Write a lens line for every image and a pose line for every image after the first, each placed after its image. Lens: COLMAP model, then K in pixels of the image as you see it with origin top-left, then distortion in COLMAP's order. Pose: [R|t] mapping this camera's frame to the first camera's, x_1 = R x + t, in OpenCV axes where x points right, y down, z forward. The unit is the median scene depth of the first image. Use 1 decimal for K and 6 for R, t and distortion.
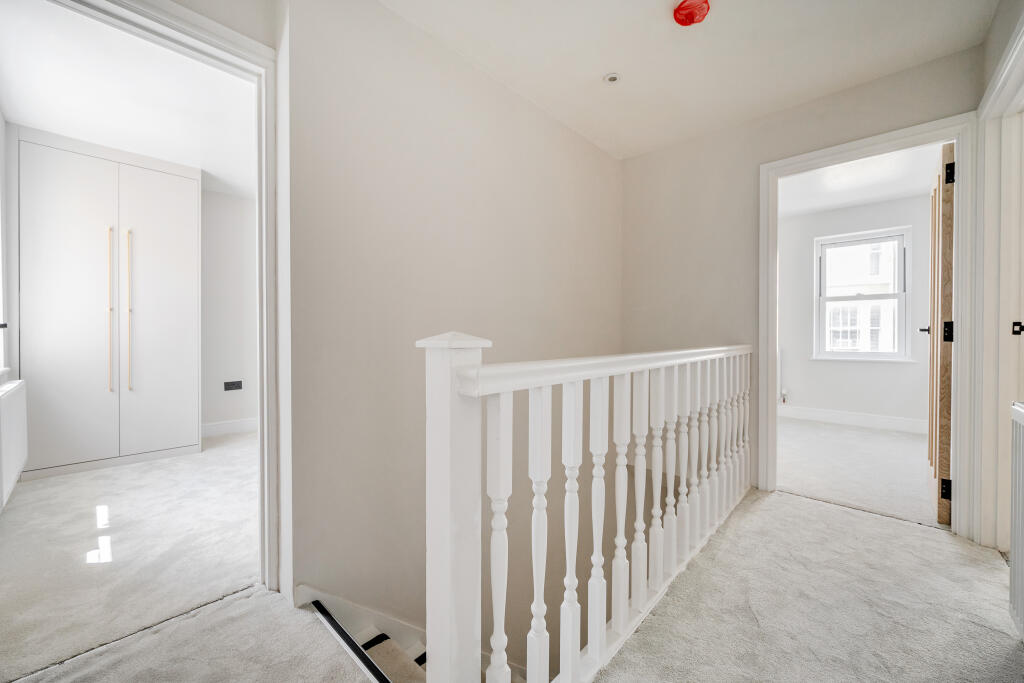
lens RADIAL K [[401.4, 0, 509.1], [0, 401.4, 340.8], [0, 0, 1]] dist [-0.013514, 0.000108]
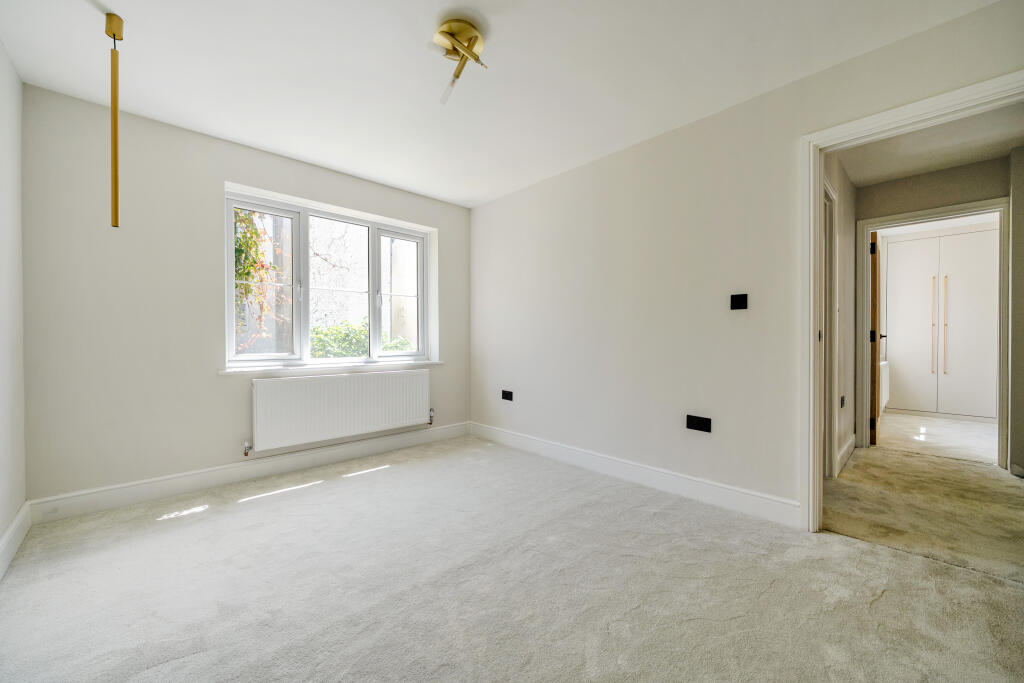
lens RADIAL K [[401.4, 0, 509.1], [0, 401.4, 340.8], [0, 0, 1]] dist [-0.013514, 0.000108]
pose [[-0.056210, 0.008342, -0.998384, 0.802315], [-0.013546, 0.999867, 0.009117, -0.000151], [0.998327, 0.014036, -0.056089, -0.731689]]
